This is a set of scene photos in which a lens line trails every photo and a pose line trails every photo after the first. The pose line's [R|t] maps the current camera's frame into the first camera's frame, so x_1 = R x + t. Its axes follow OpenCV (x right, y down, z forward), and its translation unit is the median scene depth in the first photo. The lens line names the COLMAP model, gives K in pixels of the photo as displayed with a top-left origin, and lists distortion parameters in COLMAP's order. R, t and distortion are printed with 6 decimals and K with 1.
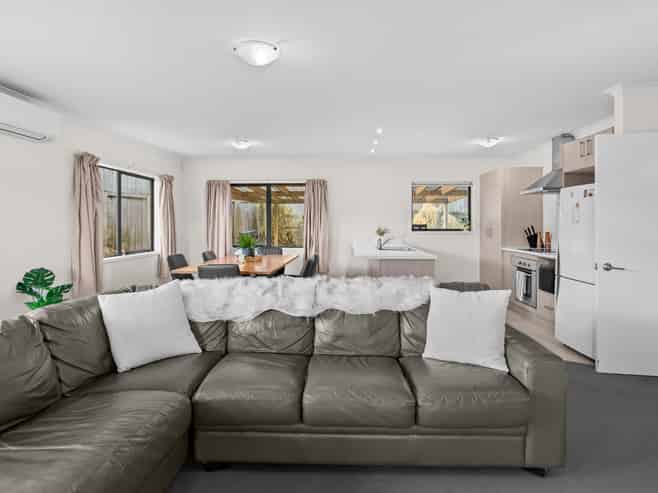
lens RADIAL K [[378.2, 0, 330.6], [0, 378.2, 227.6], [0, 0, 1]] dist [-0.016923, -0.000151]
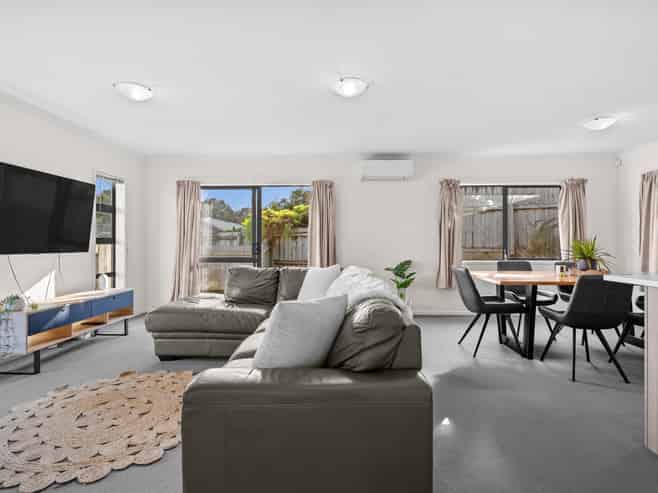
lens RADIAL K [[347.7, 0, 329.0], [0, 347.7, 246.5], [0, 0, 1]] dist [-0.001672, 0.000036]
pose [[-0.002912, 0.013141, -0.999909, 0.472751], [-0.010761, 0.999855, 0.013171, 0.023052], [0.999938, 0.010798, -0.002770, 0.471355]]
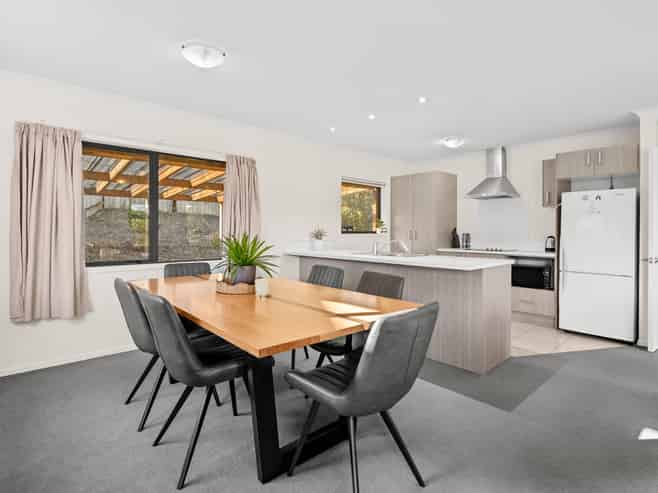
lens RADIAL K [[338.8, 0, 328.0], [0, 338.8, 232.6], [0, 0, 1]] dist [0.000102, 0.000349]
pose [[0.723869, -0.000428, 0.689938, -0.423030], [0.001086, 0.999999, -0.000519, 0.009646], [-0.689937, 0.001125, 0.723868, 0.569018]]
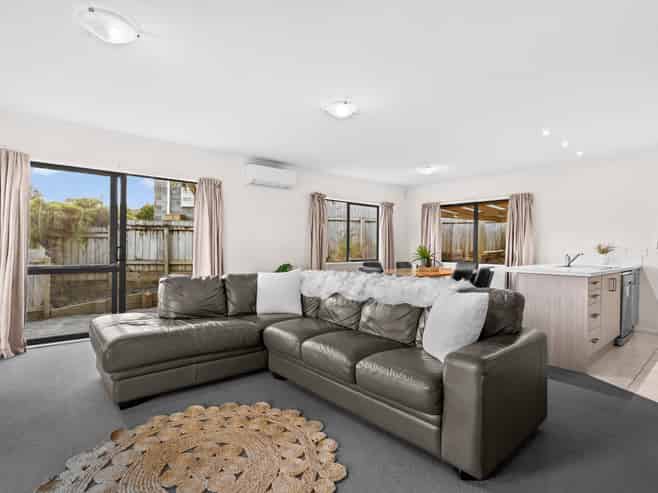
lens RADIAL K [[353.0, 0, 328.4], [0, 353.0, 256.7], [0, 0, 1]] dist [-0.002286, -0.000362]
pose [[0.676788, 0.027616, -0.735660, 0.363459], [-0.016851, 0.999615, 0.022022, 0.025937], [0.735985, -0.002507, 0.676993, 0.043912]]
